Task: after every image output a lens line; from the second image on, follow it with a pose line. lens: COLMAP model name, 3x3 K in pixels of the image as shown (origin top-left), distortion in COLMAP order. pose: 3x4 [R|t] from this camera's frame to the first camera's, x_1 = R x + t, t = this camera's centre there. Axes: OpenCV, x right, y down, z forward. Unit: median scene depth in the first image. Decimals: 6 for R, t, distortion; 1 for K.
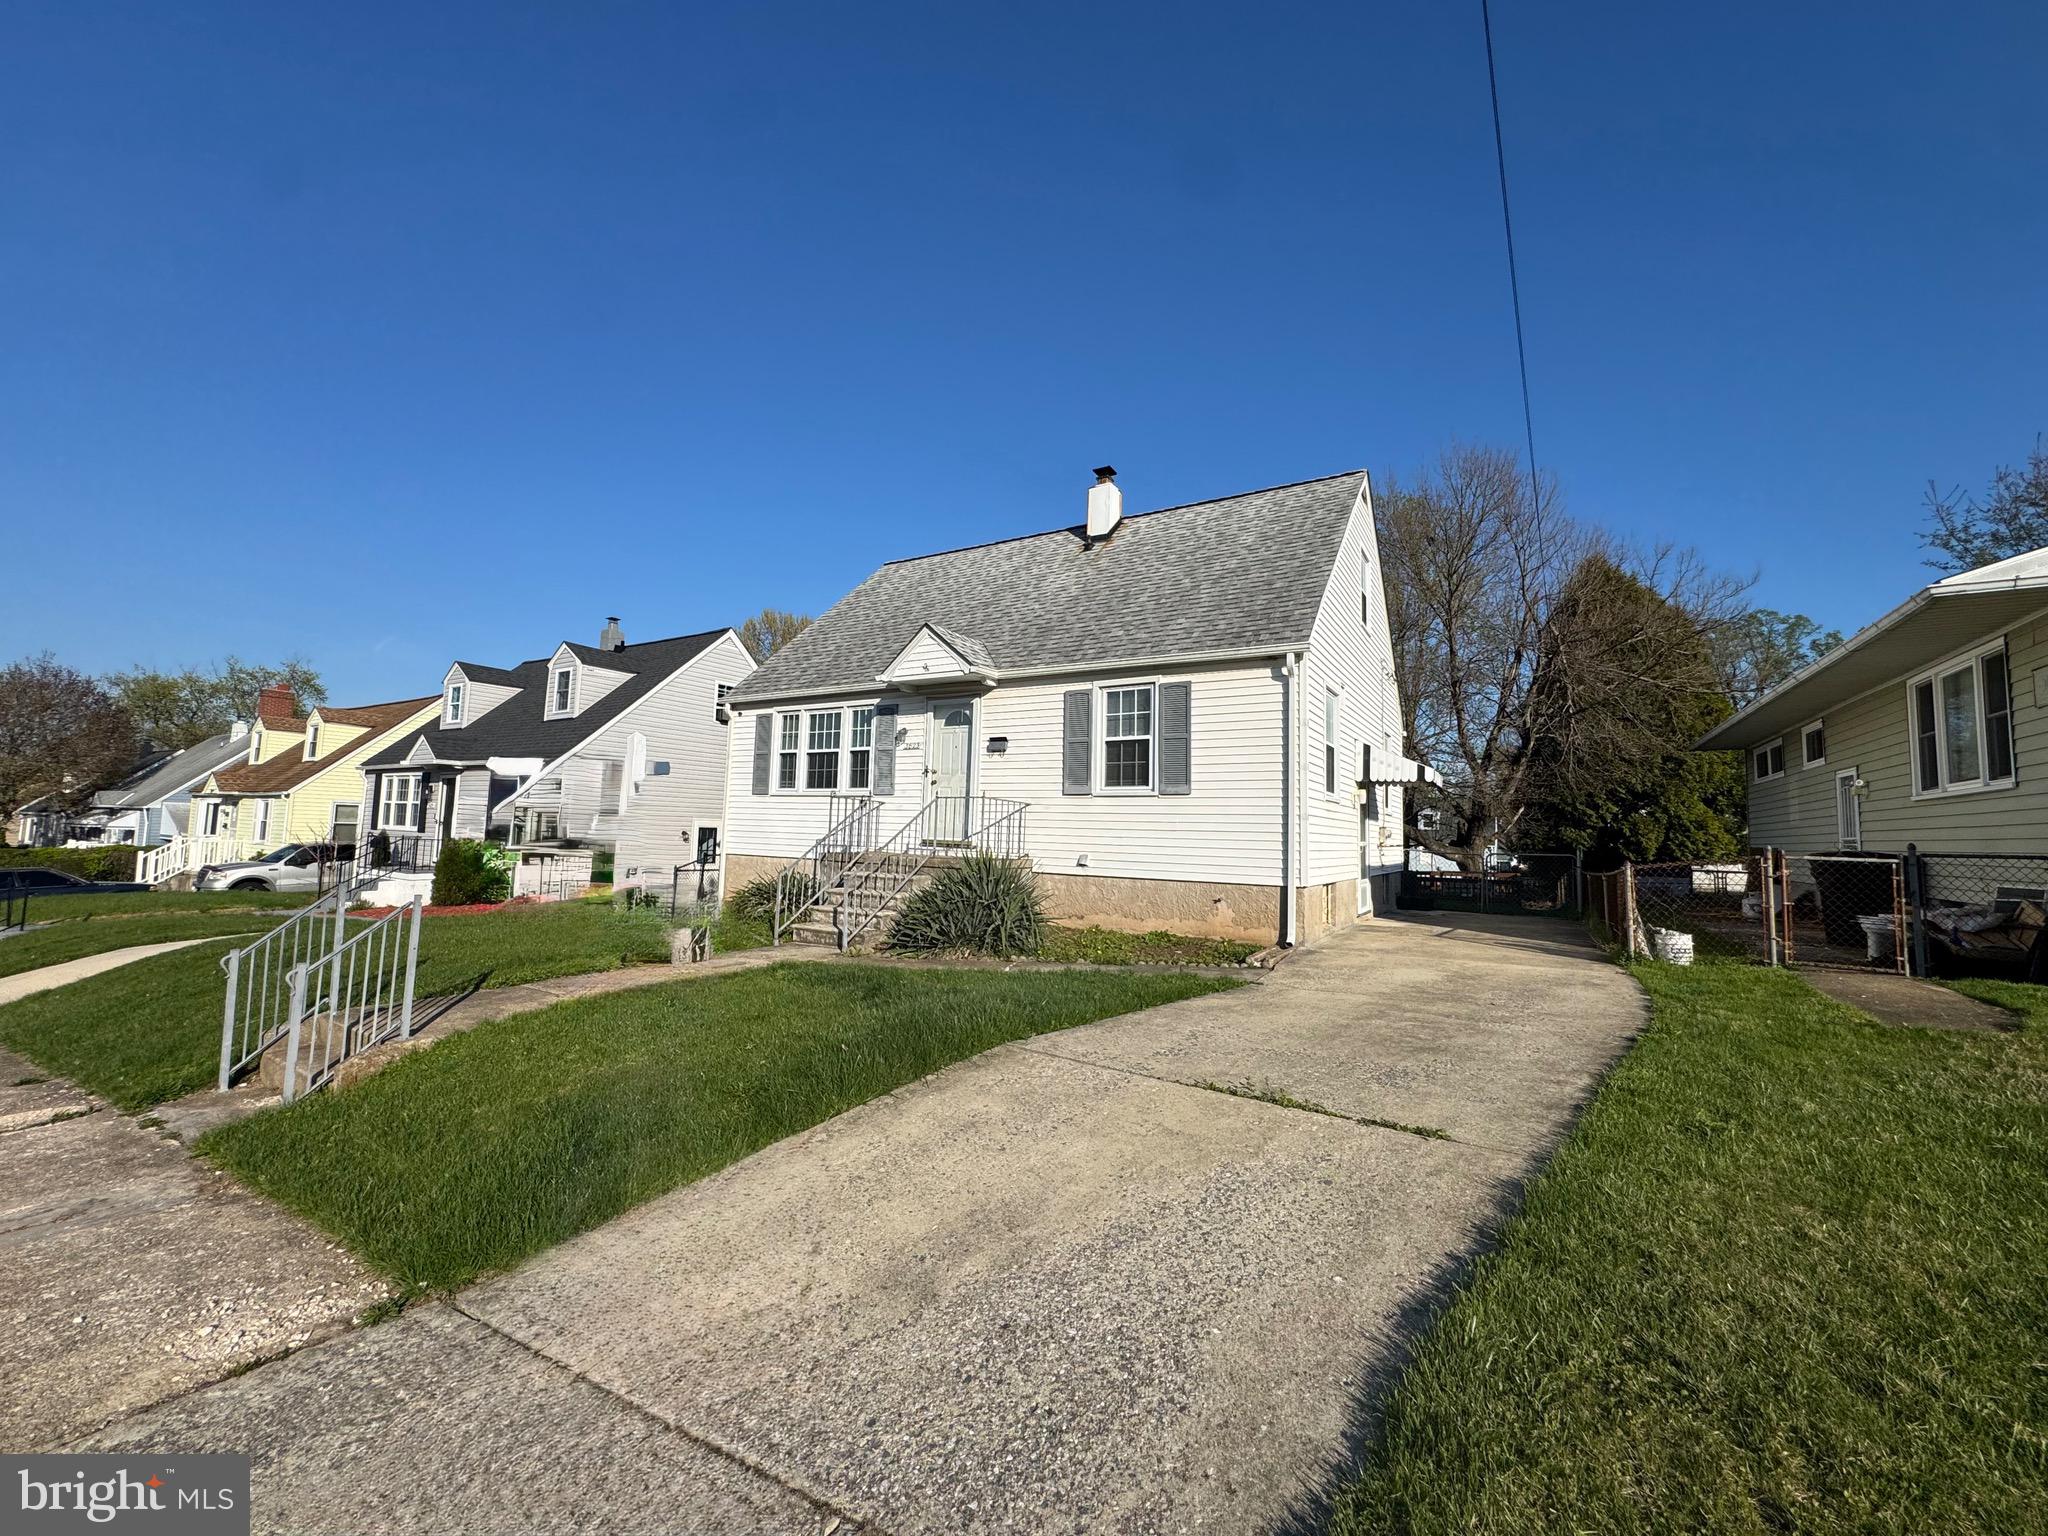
lens RADIAL K [[819.4, 0, 1019.6], [0, 819.4, 769.1], [0, 0, 1]] dist [-0.003293, 0.000433]
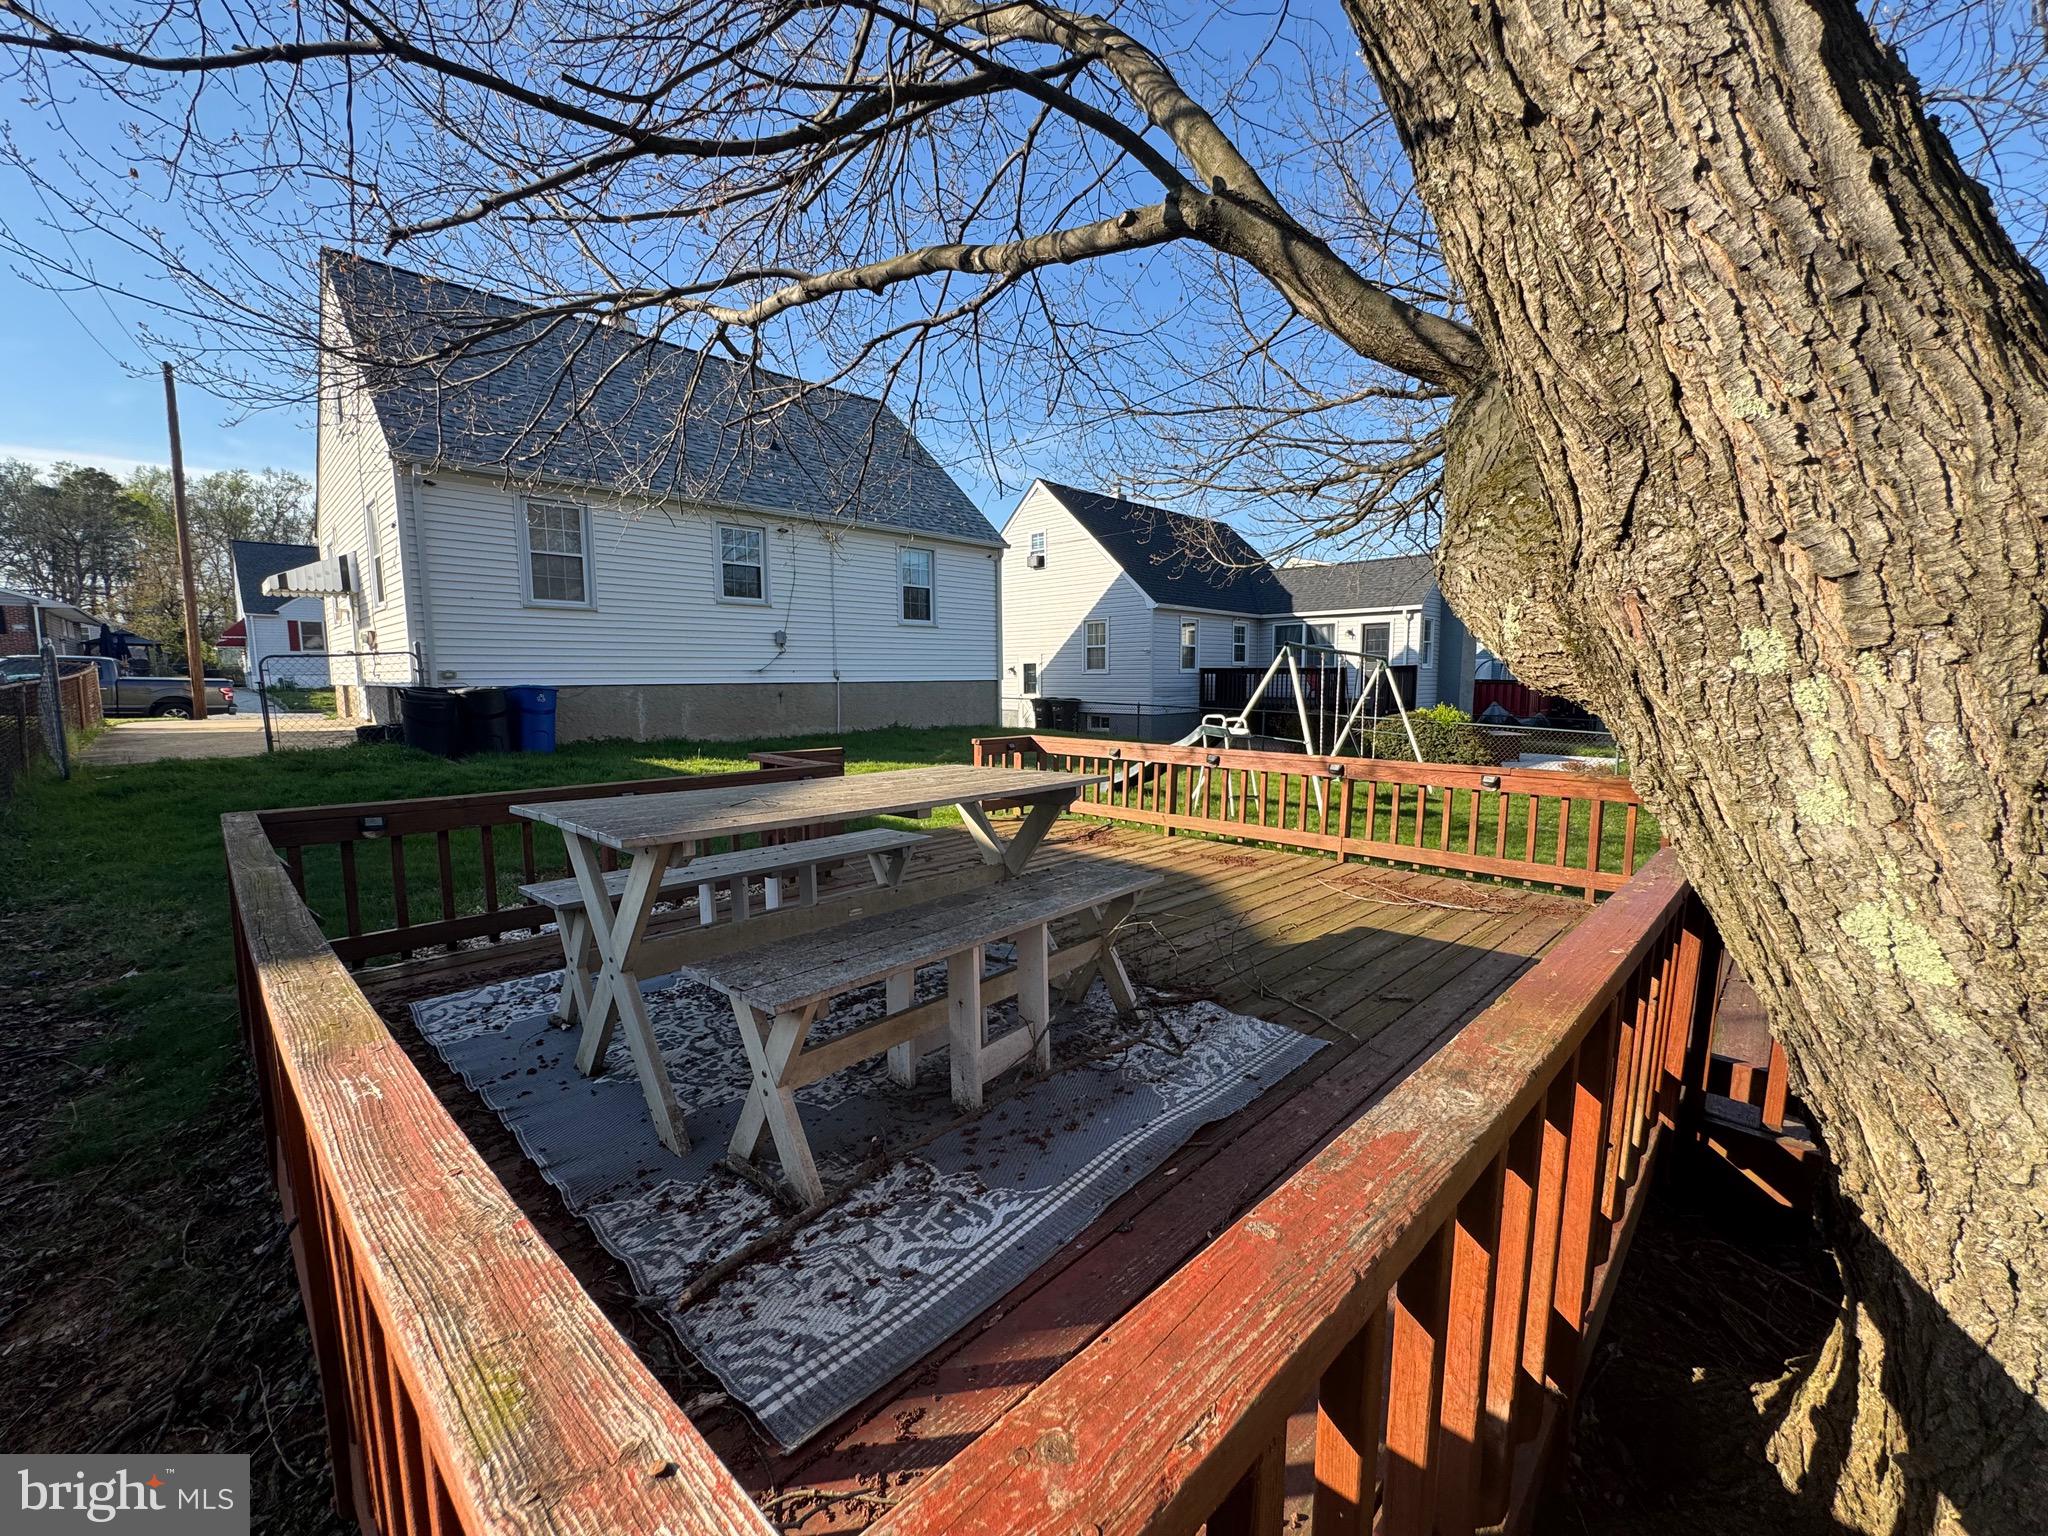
lens RADIAL K [[835.0, 0, 1024.0], [0, 835.0, 768.0], [0, 0, 1]] dist [-0.002574, -0.000068]
pose [[-0.216669, 0.080714, -0.972903, 1.408792], [0.075082, 0.995002, 0.065826, 0.252605], [0.973354, -0.058785, -0.221646, 2.237910]]
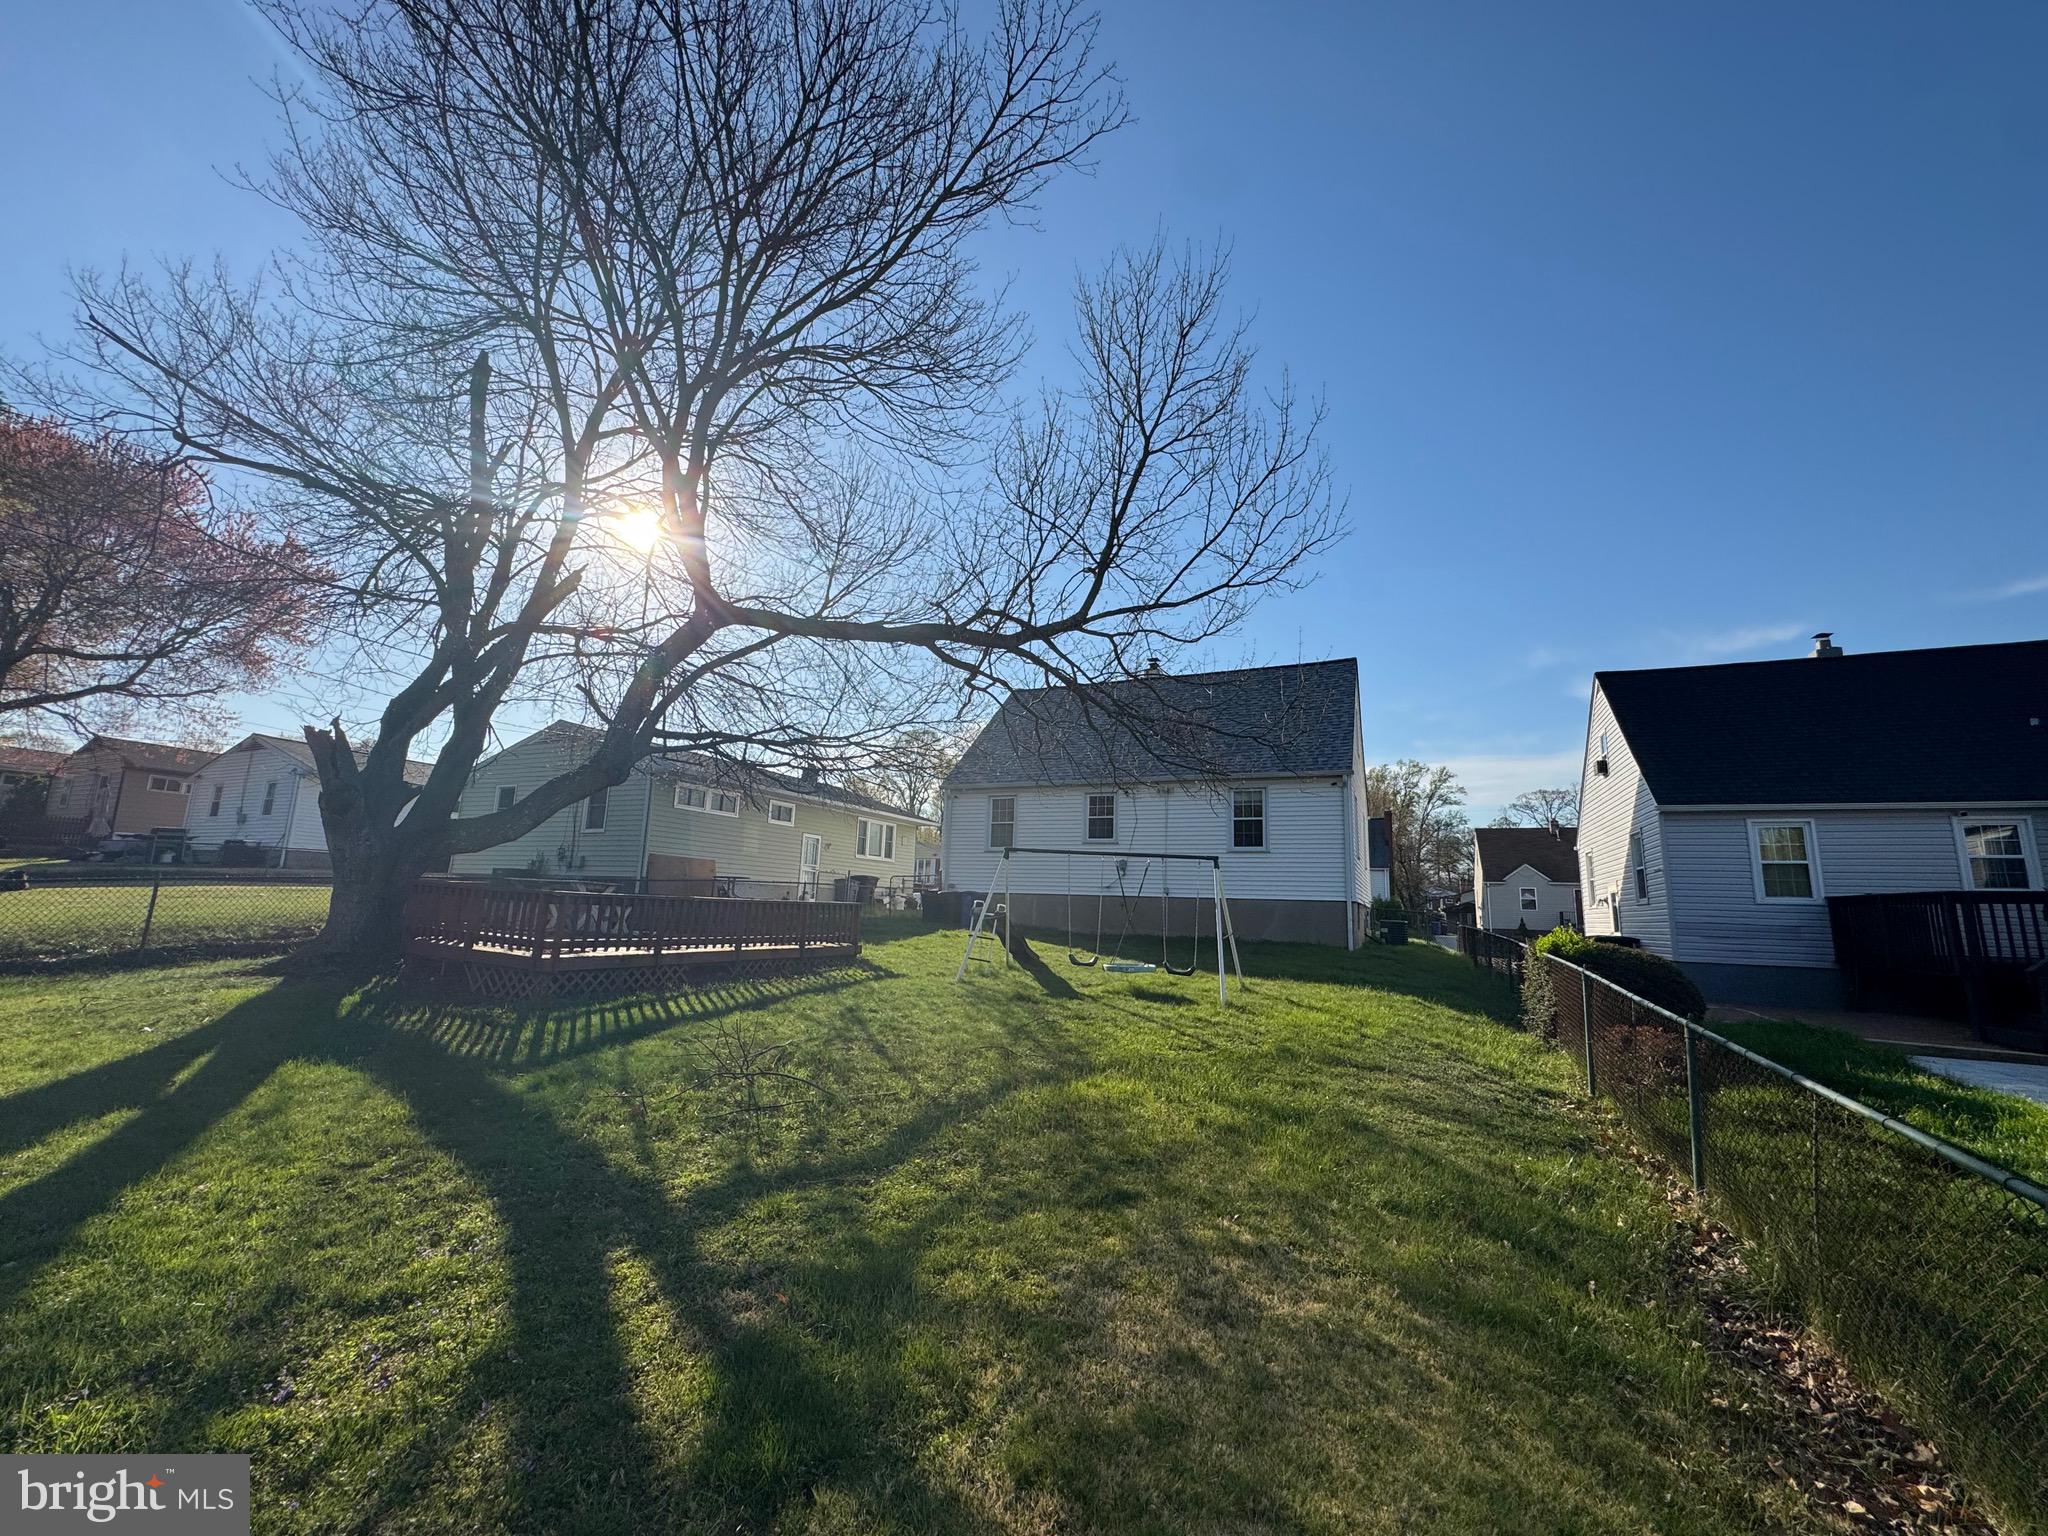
lens RADIAL K [[835.0, 0, 1024.0], [0, 835.0, 768.0], [0, 0, 1]] dist [-0.002574, -0.000068]
pose [[-0.990361, -0.081145, -0.112257, 0.705483], [-0.050942, 0.967013, -0.249583, 0.367259], [0.128806, -0.241458, -0.961825, 3.331744]]
